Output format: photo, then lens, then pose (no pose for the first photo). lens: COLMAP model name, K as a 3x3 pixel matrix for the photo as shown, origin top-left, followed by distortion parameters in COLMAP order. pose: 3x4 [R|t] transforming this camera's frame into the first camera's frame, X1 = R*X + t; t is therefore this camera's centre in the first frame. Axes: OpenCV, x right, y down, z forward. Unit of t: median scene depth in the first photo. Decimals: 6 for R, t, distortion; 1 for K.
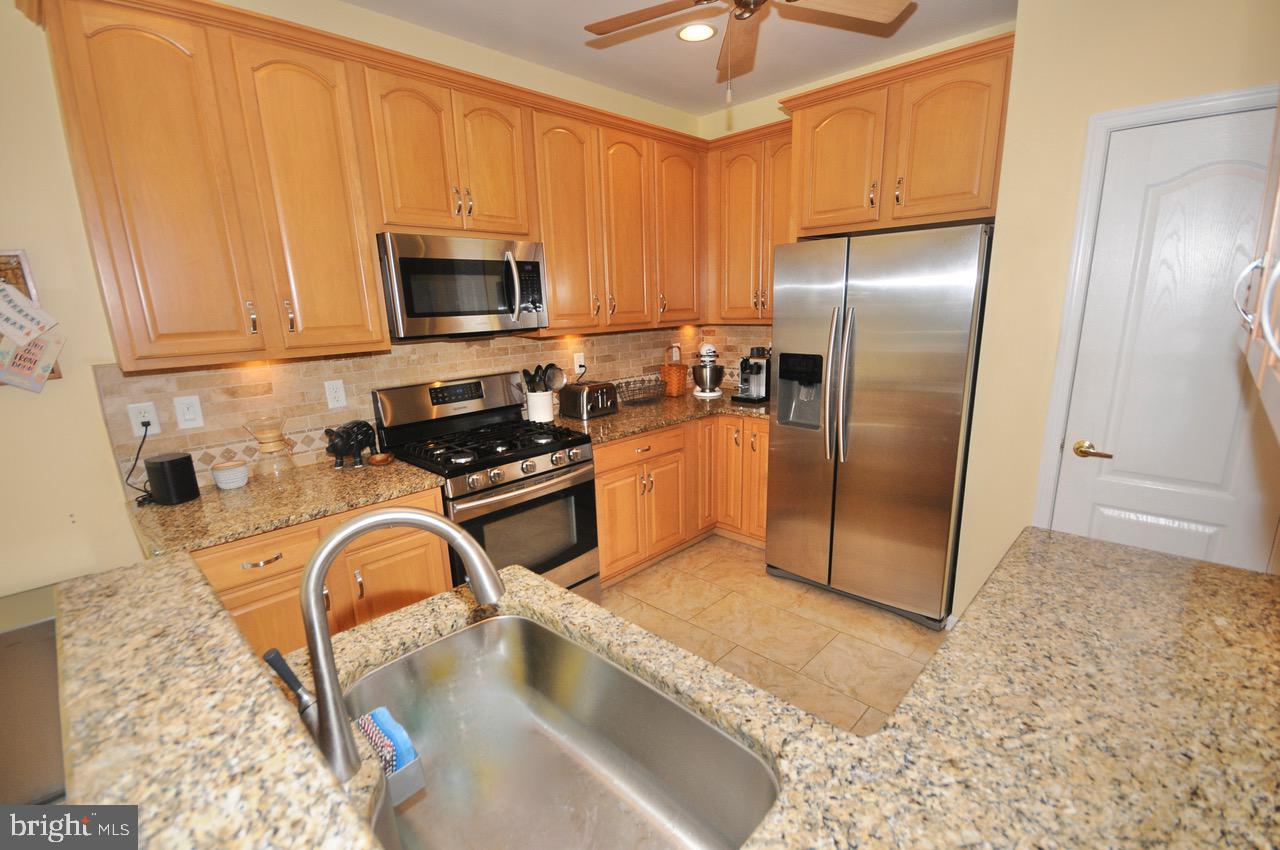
lens RADIAL K [[571.9, 0, 637.2], [0, 571.9, 440.5], [0, 0, 1]] dist [0.000587, -0.000825]
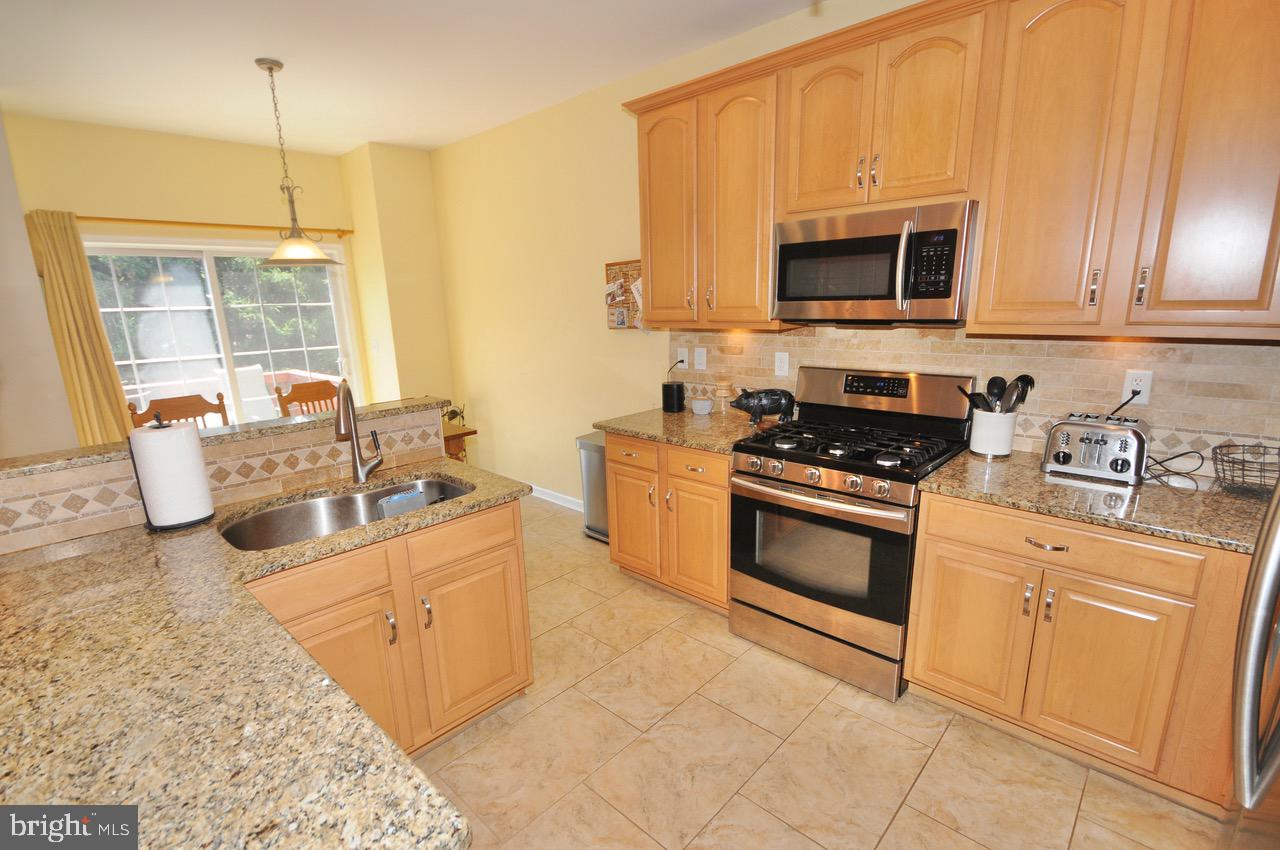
lens RADIAL K [[592.2, 0, 639.8], [0, 592.2, 442.6], [0, 0, 1]] dist [-0.003541, -0.000069]
pose [[0.016741, 0.269597, -0.962828, 0.609078], [-0.210936, 0.942242, 0.260165, -0.165911], [0.977357, 0.198739, 0.072642, 0.598803]]
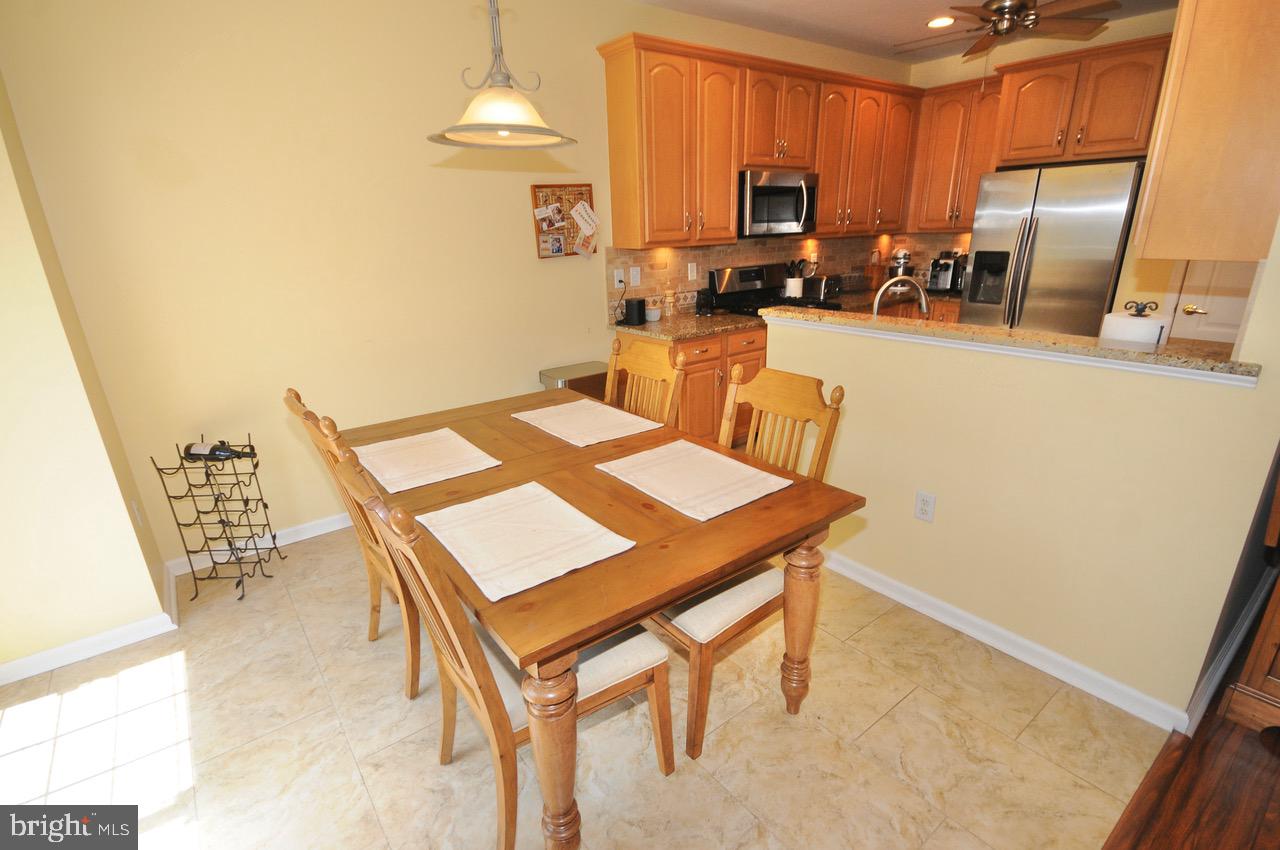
lens RADIAL K [[603.7, 0, 641.1], [0, 603.7, 444.4], [0, 0, 1]] dist [0.005377, -0.000146]
pose [[0.989923, 0.051474, -0.131918, -0.378370], [-0.036242, 0.992661, 0.115372, 0.195832], [0.136888, -0.109429, 0.984524, -0.709540]]
